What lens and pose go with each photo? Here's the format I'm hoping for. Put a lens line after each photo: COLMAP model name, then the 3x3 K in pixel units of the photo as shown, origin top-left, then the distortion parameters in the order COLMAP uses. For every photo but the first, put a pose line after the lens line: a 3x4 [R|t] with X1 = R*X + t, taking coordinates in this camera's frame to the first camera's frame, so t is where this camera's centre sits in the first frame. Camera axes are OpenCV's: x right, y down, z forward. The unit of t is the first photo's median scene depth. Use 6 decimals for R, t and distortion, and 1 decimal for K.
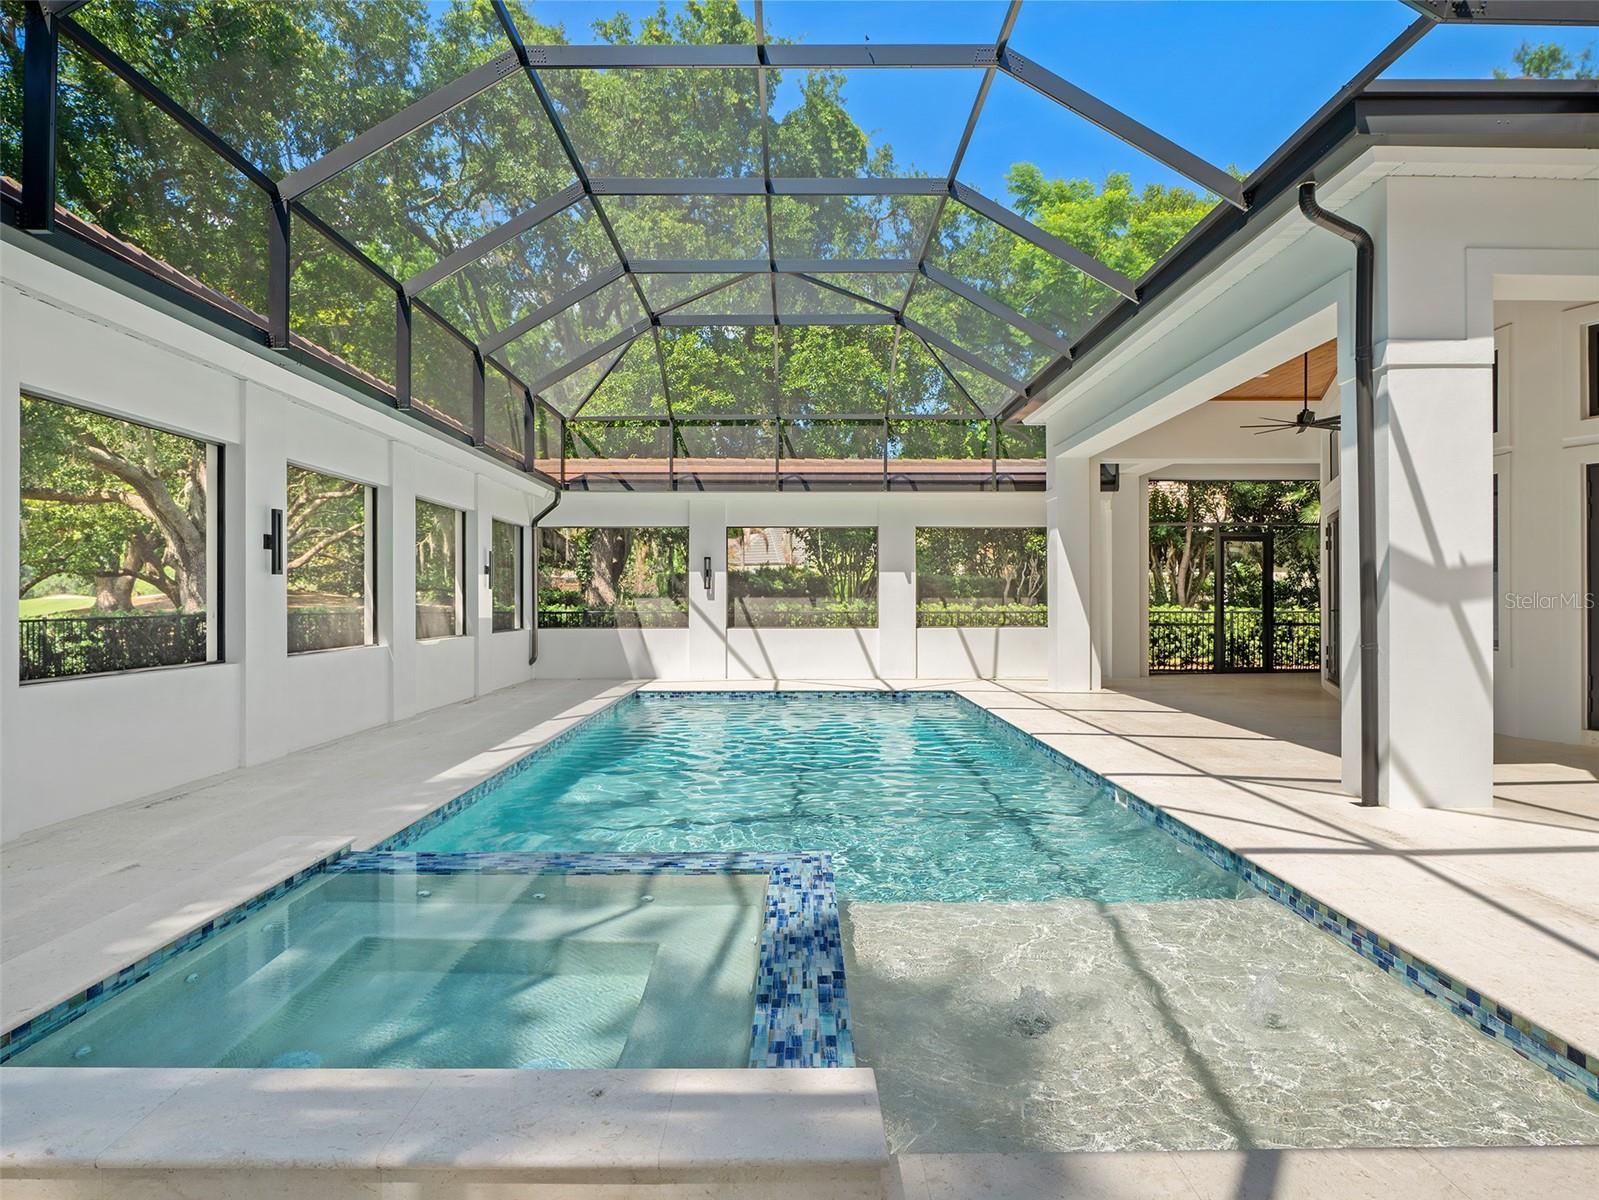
lens RADIAL K [[956.9, 0, 789.2], [0, 956.9, 601.2], [0, 0, 1]] dist [-0.030156, 0.011251]
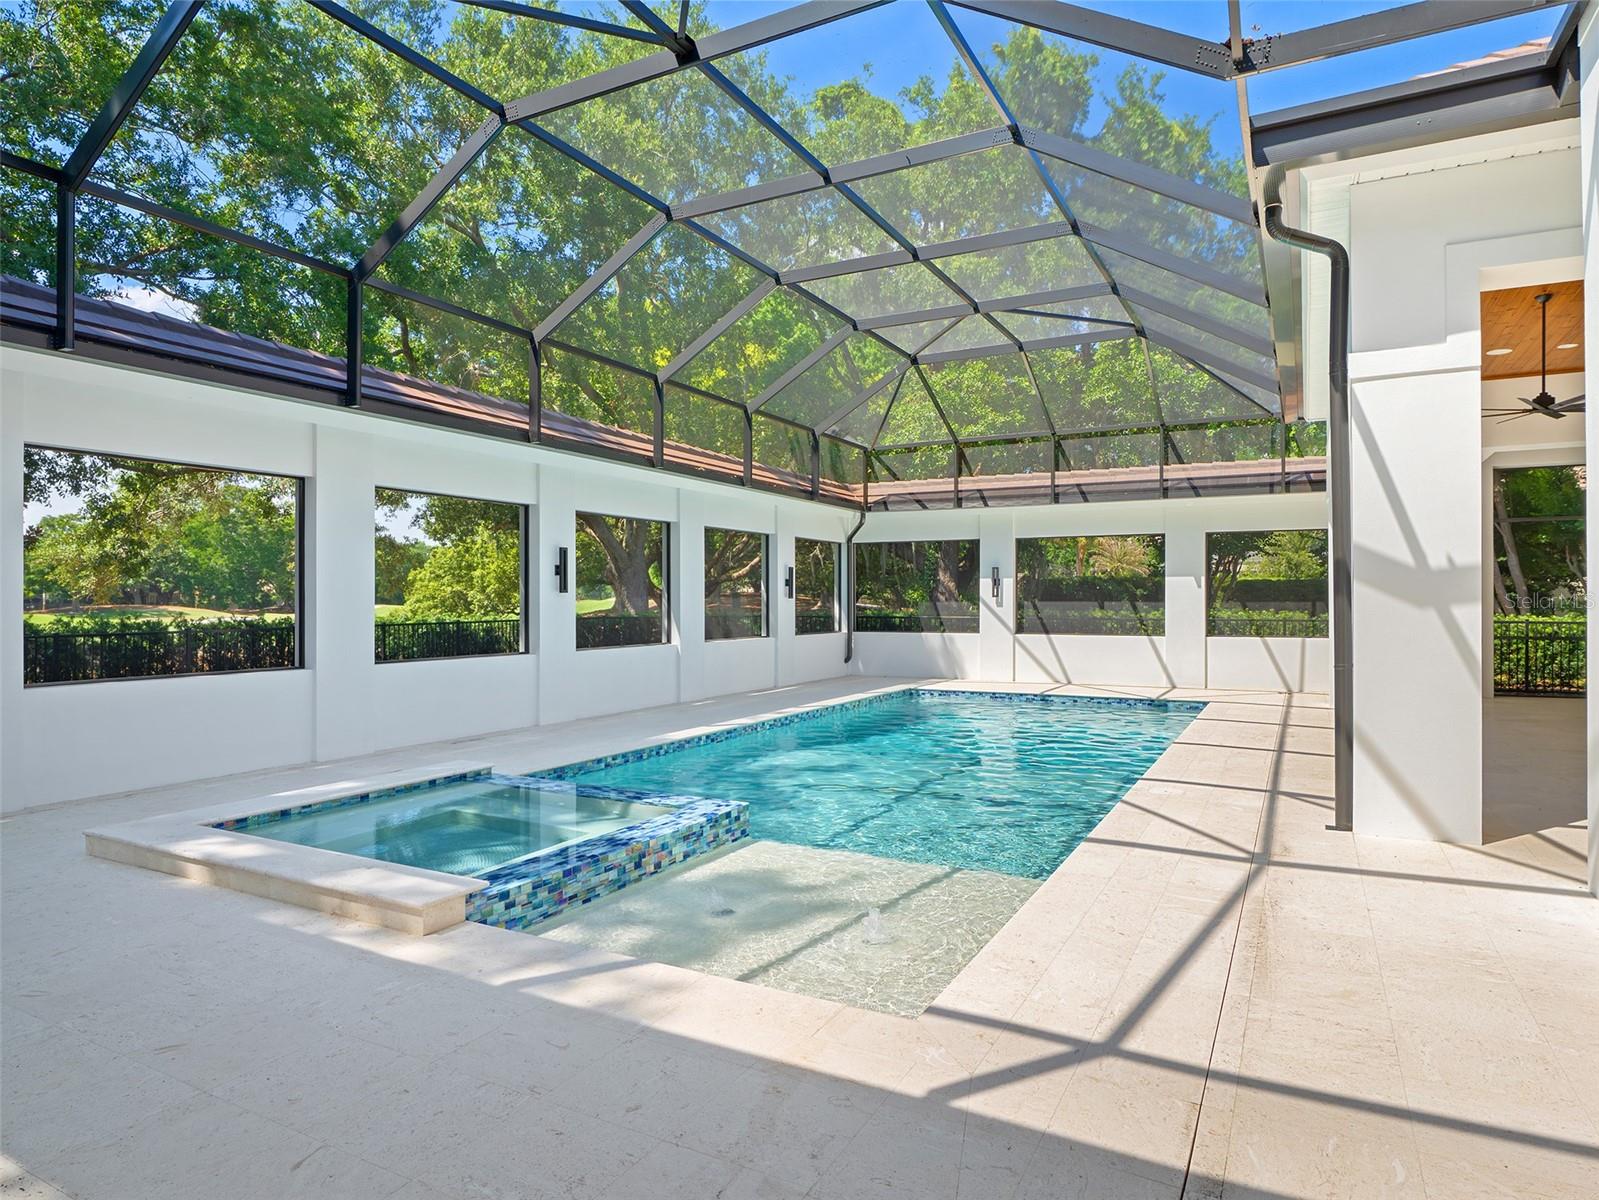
lens RADIAL K [[956.9, 0, 815.4], [0, 956.9, 603.8], [0, 0, 1]] dist [-0.030156, 0.011251]
pose [[0.895652, -0.002441, -0.444748, 0.216305], [-0.000511, 0.999979, -0.006517, 0.001969], [0.444755, 0.006064, 0.895632, -0.049670]]
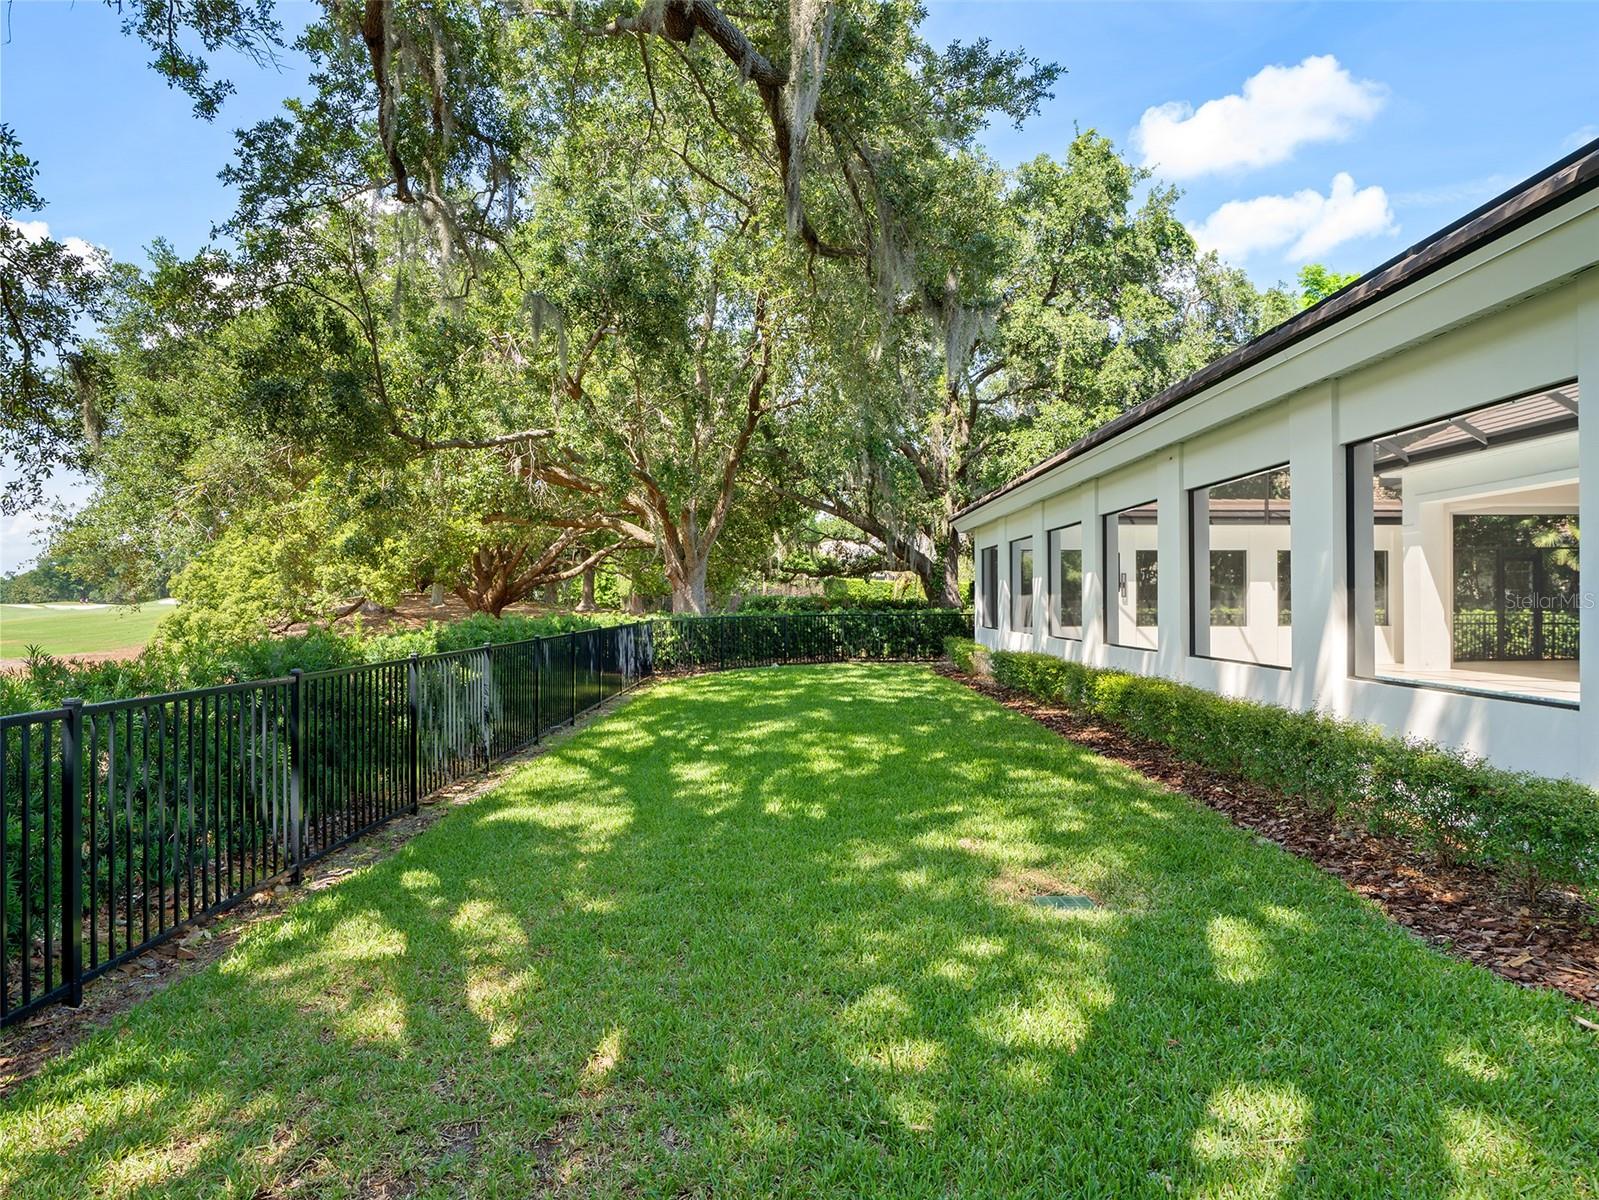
lens RADIAL K [[956.9, 0, 814.4], [0, 956.9, 598.4], [0, 0, 1]] dist [-0.030156, 0.011251]
pose [[0.999998, -0.001025, 0.001771, -0.533272], [0.001047, 0.999924, -0.012281, 0.005032], [-0.001758, 0.012283, 0.999923, -0.329752]]
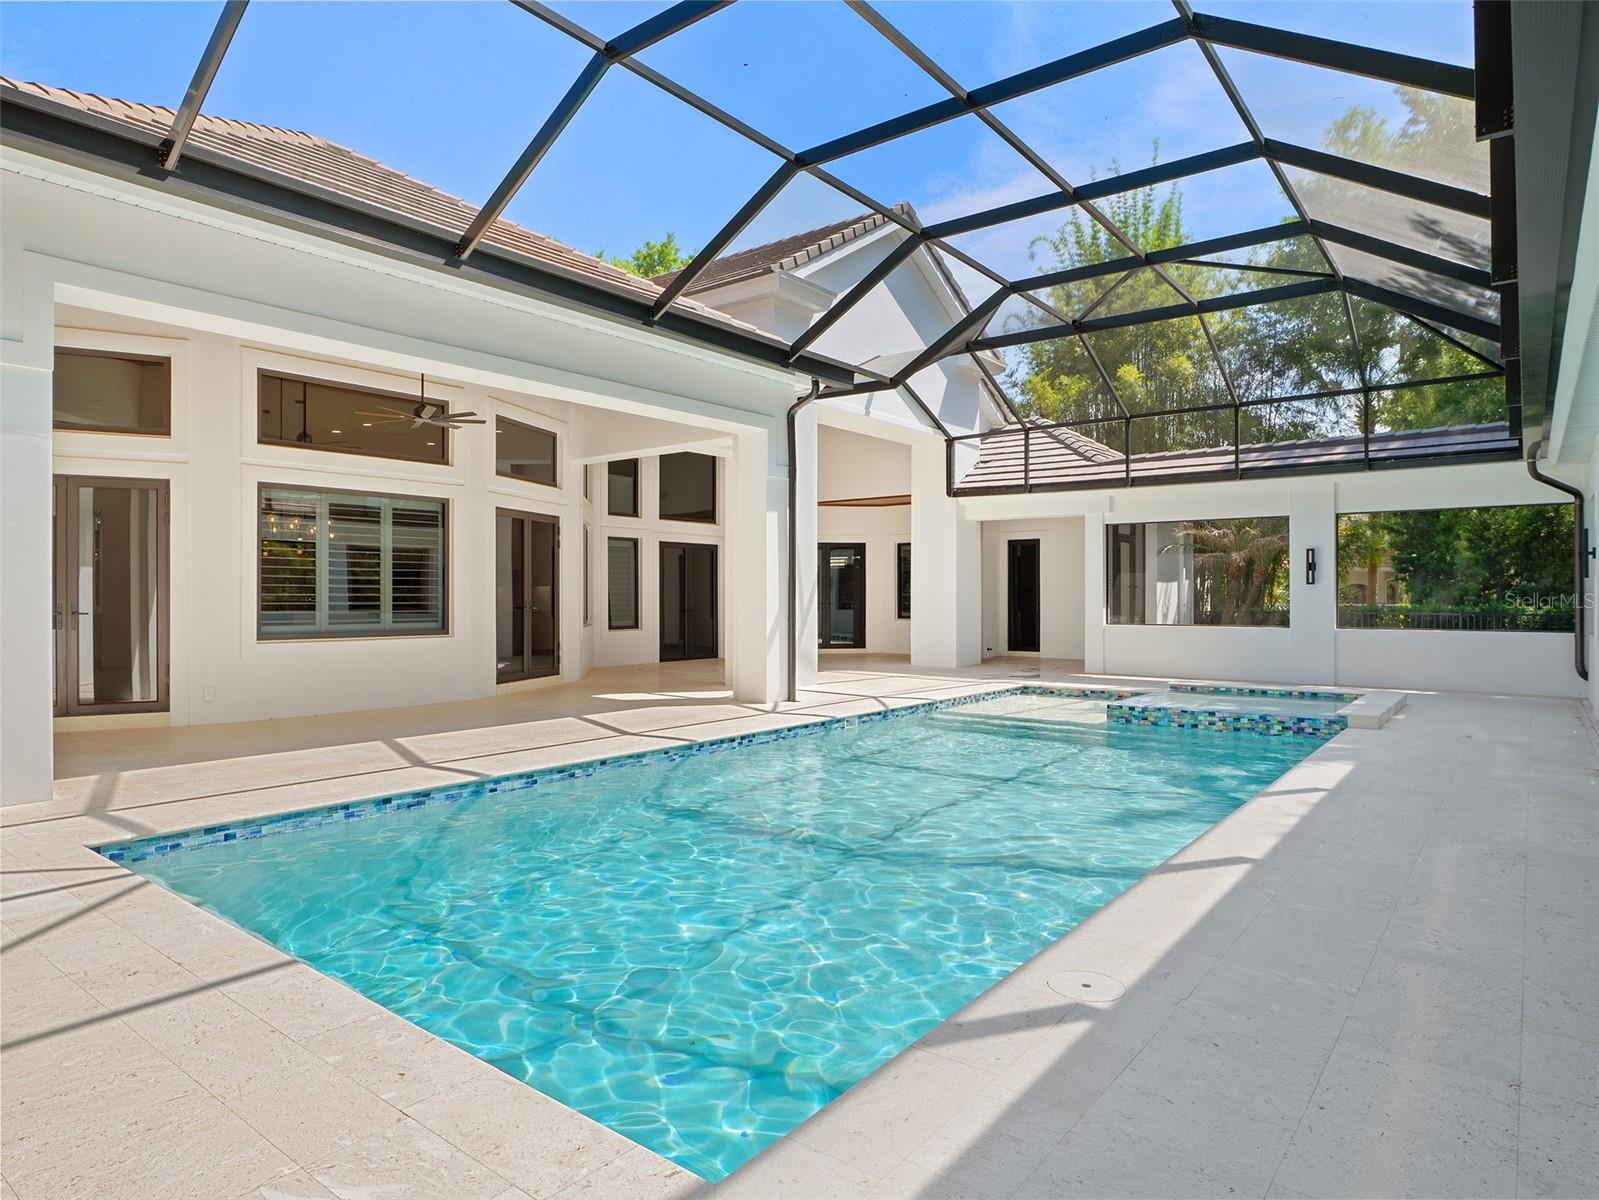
lens RADIAL K [[956.9, 0, 798.6], [0, 956.9, 601.0], [0, 0, 1]] dist [-0.030156, 0.011251]
pose [[-0.787123, 0.000352, 0.616796, -0.240342], [0.006108, 0.999955, 0.007225, -0.001976], [-0.616766, 0.009454, -0.787090, 1.006591]]
